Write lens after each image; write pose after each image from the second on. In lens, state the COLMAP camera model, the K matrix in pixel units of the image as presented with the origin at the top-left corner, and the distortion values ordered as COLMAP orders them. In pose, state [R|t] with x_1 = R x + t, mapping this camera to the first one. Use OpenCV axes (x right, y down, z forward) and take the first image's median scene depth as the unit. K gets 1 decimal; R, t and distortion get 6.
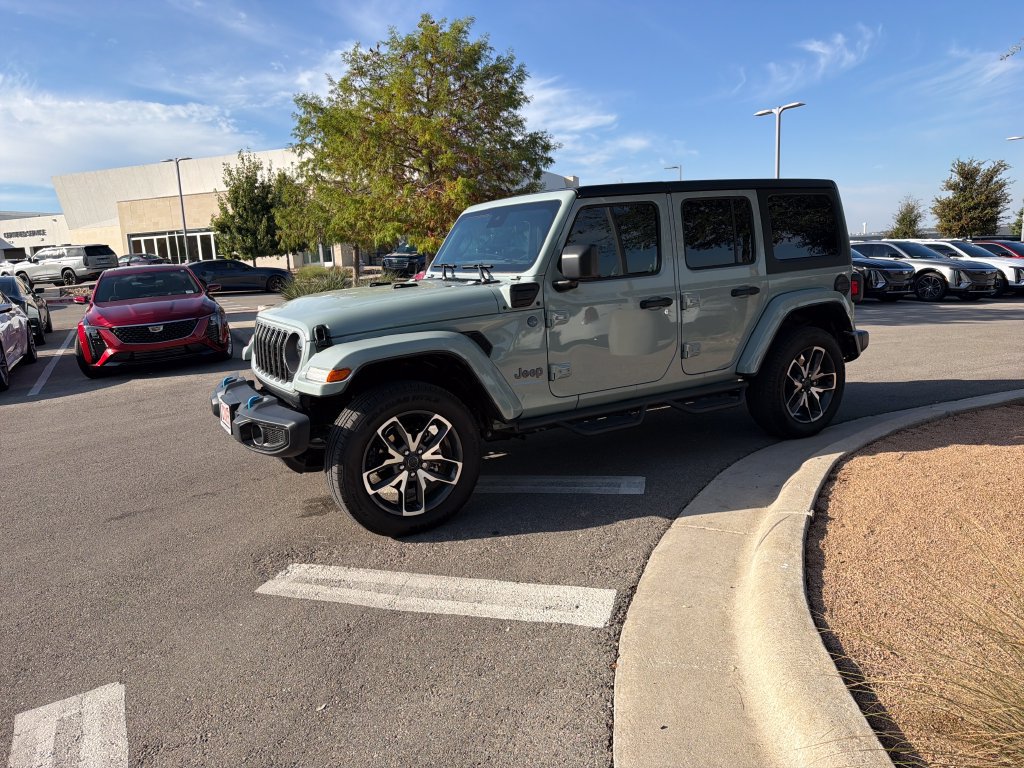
lens RADIAL K [[723.4, 0, 508.5], [0, 723.4, 380.4], [0, 0, 1]] dist [0.065133, -0.077804]
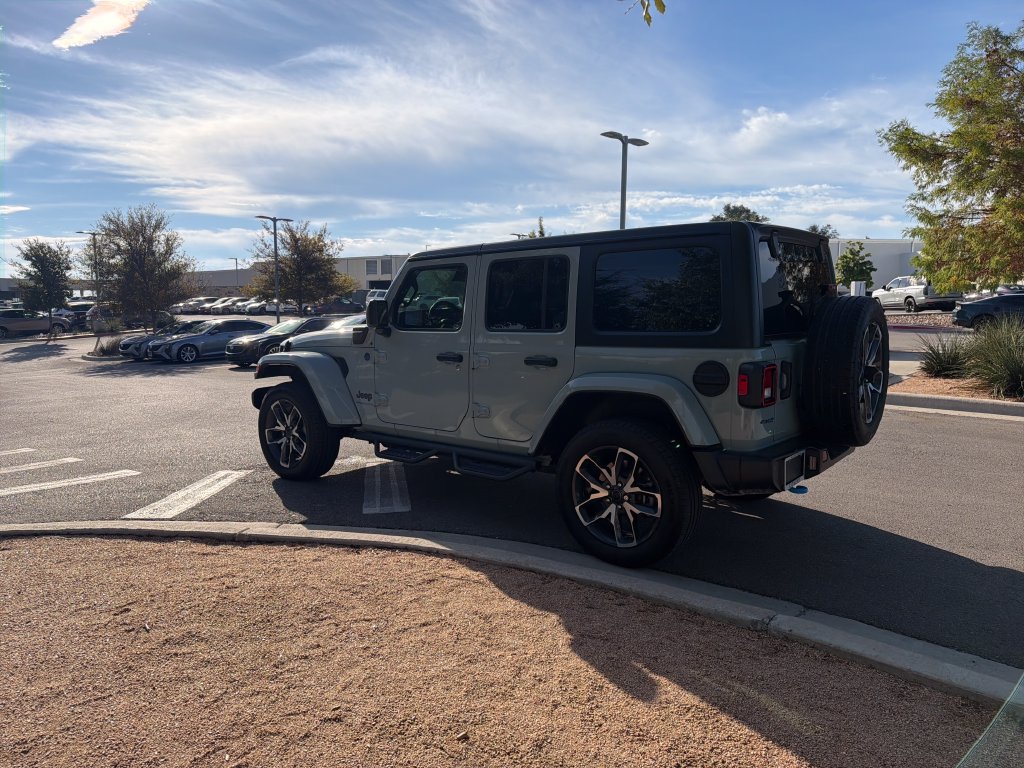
lens RADIAL K [[727.9, 0, 506.0], [0, 727.9, 383.2], [0, 0, 1]] dist [0.058835, -0.078519]
pose [[0.351896, 0.151442, -0.923707, 1.197624], [-0.178161, 0.979622, 0.092737, -0.180802], [0.918927, 0.131935, 0.371706, 0.674807]]
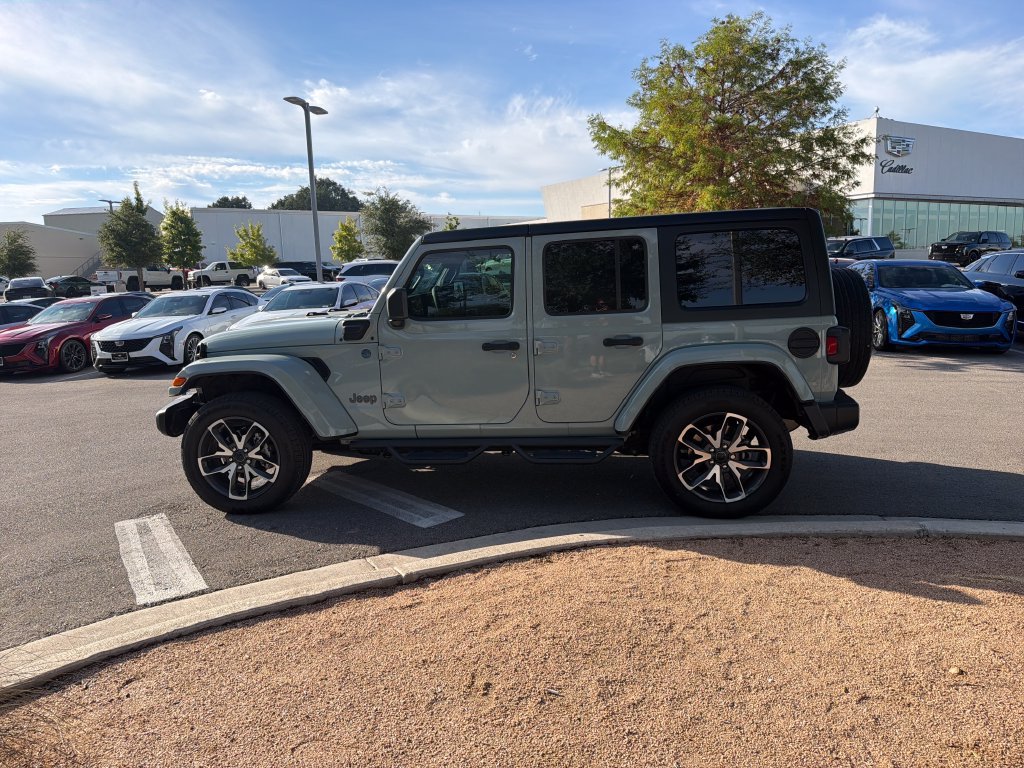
lens RADIAL K [[723.4, 0, 508.5], [0, 723.4, 380.4], [0, 0, 1]] dist [0.065133, -0.077804]
pose [[0.798172, 0.115576, -0.591239, 0.793115], [-0.110187, 0.992876, 0.045337, -0.105138], [0.592267, 0.028960, 0.805221, 0.202953]]
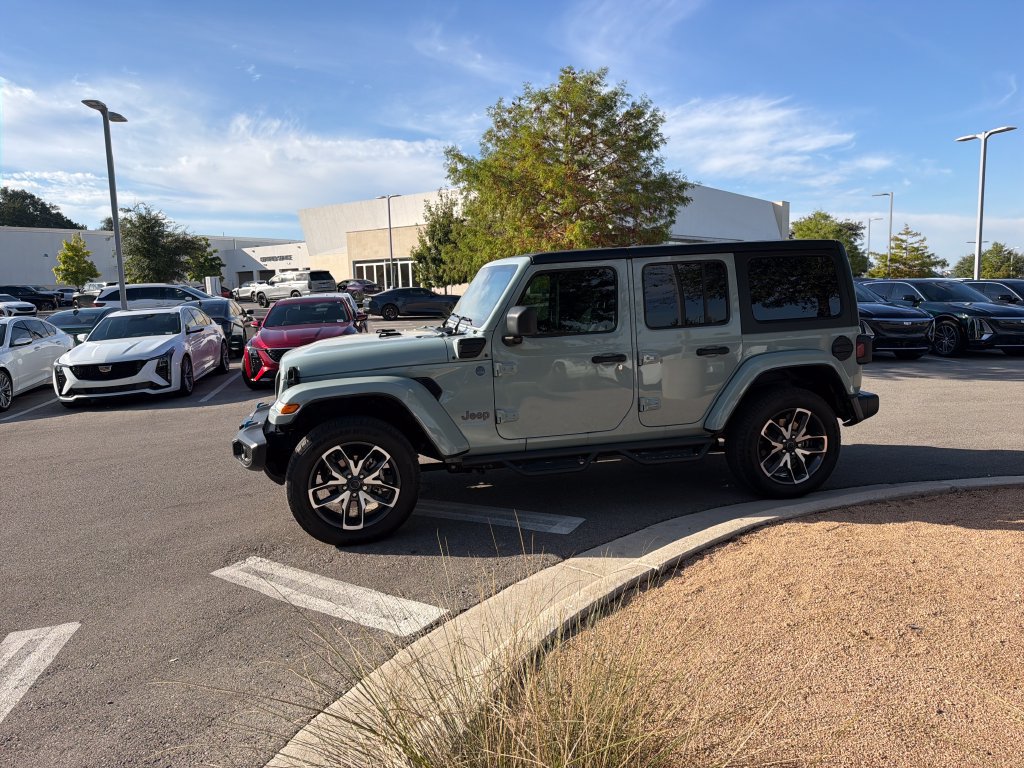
lens RADIAL K [[723.4, 0, 508.5], [0, 723.4, 380.4], [0, 0, 1]] dist [0.065133, -0.077804]
pose [[0.958943, 0.057327, -0.277745, 0.354177], [-0.066418, 0.997517, -0.023425, -0.039053], [0.275712, 0.040910, 0.960369, -0.075122]]
